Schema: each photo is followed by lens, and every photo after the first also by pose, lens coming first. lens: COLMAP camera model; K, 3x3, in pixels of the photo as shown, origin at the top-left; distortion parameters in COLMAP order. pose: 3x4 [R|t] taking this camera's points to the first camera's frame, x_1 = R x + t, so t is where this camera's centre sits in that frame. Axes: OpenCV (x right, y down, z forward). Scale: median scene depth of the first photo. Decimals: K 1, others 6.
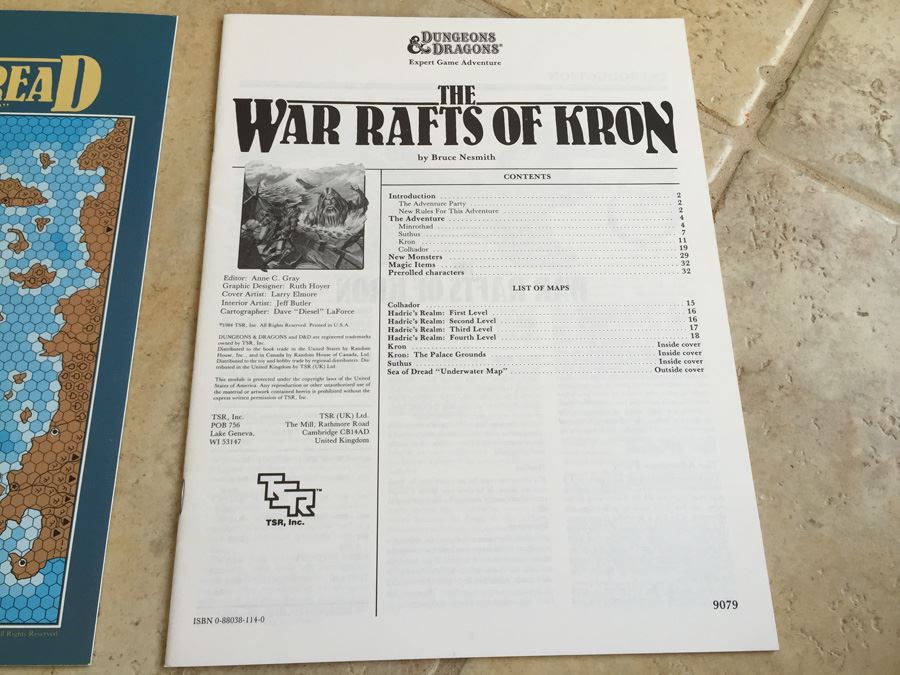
lens RADIAL K [[779.4, 0, 446.1], [0, 779.4, 331.0], [0, 0, 1]] dist [0.080276, -0.139036]
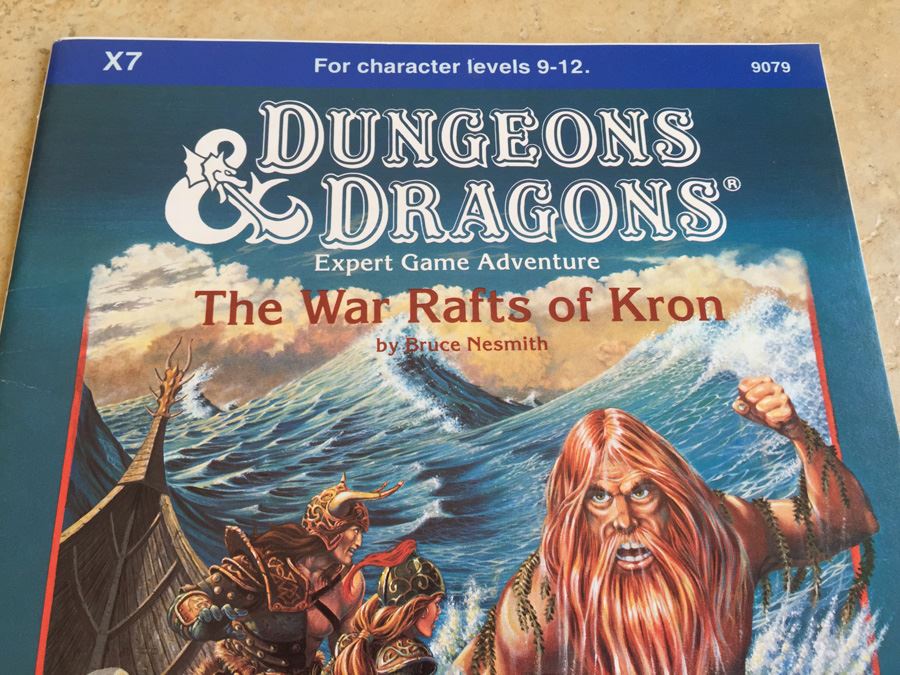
lens RADIAL K [[779.4, 0, 446.1], [0, 779.4, 331.0], [0, 0, 1]] dist [0.080276, -0.139036]
pose [[0.999823, -0.007929, -0.017043, -0.190466], [0.007909, 0.999968, -0.001264, -0.211268], [0.017052, 0.001129, 0.999854, 0.891359]]
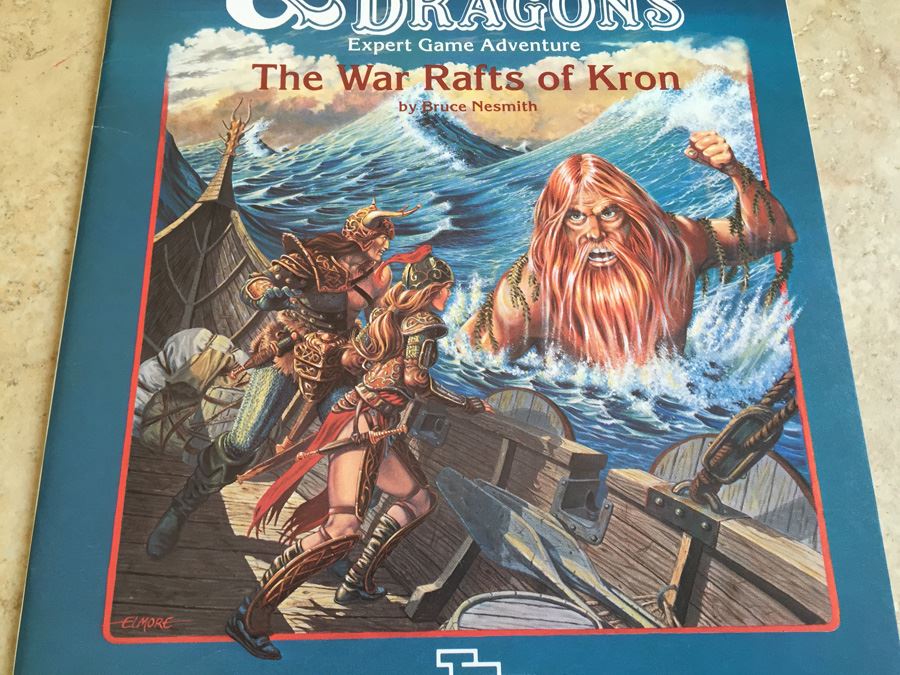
lens RADIAL K [[779.4, 0, 446.1], [0, 779.4, 331.0], [0, 0, 1]] dist [0.080276, -0.139036]
pose [[0.999770, -0.005713, -0.020676, -0.191770], [0.006067, 0.999836, 0.017085, -0.150402], [0.020575, -0.017207, 0.999640, 0.847848]]
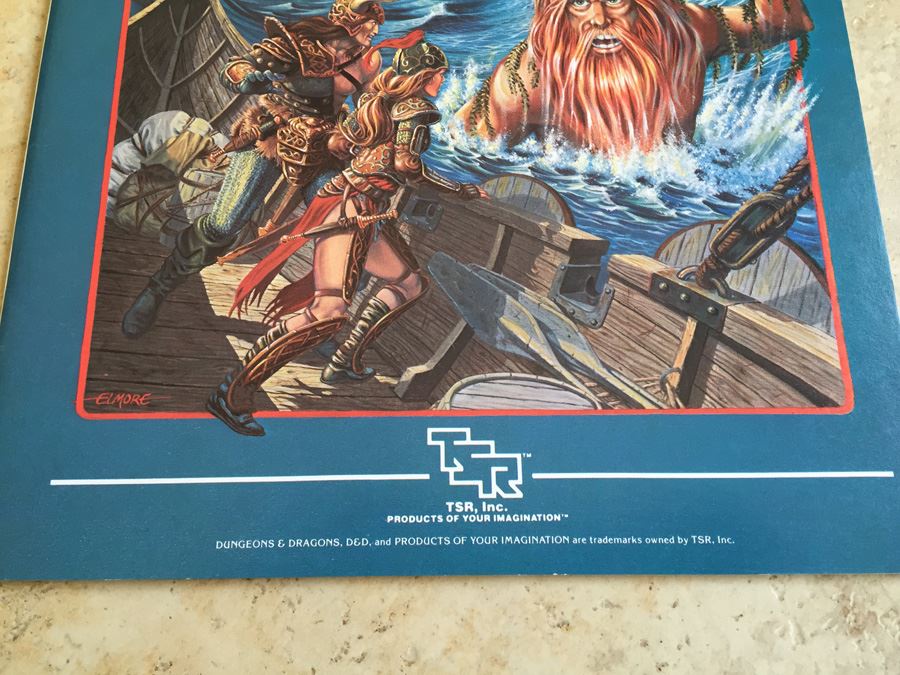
lens RADIAL K [[779.4, 0, 446.1], [0, 779.4, 331.0], [0, 0, 1]] dist [0.080276, -0.139036]
pose [[0.999696, -0.003008, -0.024473, -0.189870], [0.004321, 0.998544, 0.053776, -0.106951], [0.024275, -0.053865, 0.998253, 0.856769]]
